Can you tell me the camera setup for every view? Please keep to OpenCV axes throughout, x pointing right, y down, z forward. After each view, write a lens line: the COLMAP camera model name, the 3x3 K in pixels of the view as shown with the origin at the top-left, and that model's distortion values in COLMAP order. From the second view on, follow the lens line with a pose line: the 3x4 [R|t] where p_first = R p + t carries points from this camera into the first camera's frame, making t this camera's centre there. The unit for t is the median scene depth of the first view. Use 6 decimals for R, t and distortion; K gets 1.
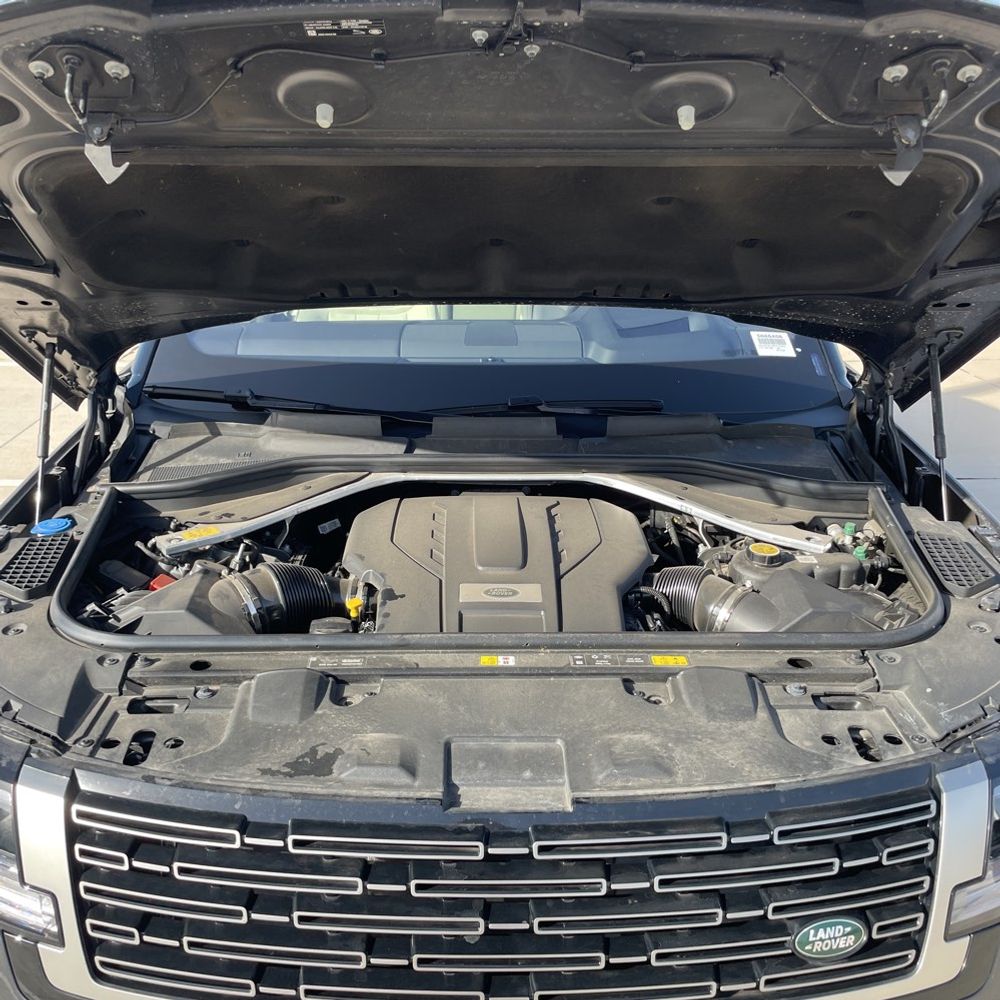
lens RADIAL K [[1096.0, 0, 503.0], [0, 1096.0, 496.4], [0, 0, 1]] dist [0.081224, 0.000000]
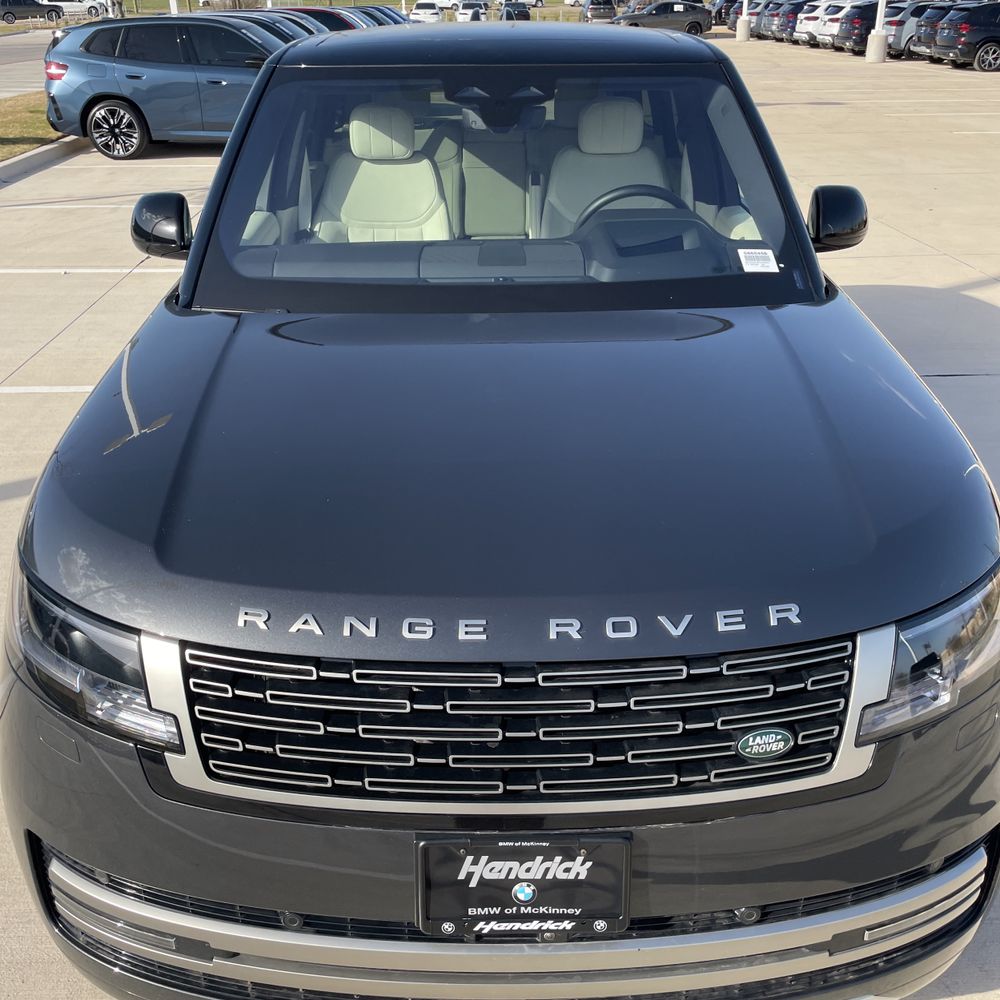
lens RADIAL K [[1027.4, 0, 499.9], [0, 1027.4, 498.7], [0, 0, 1]] dist [0.020985, 0.000000]
pose [[0.999834, -0.009715, -0.015436, 0.002000], [0.011153, 0.995321, 0.095976, -0.011574], [0.014431, -0.096132, 0.995264, -0.185888]]
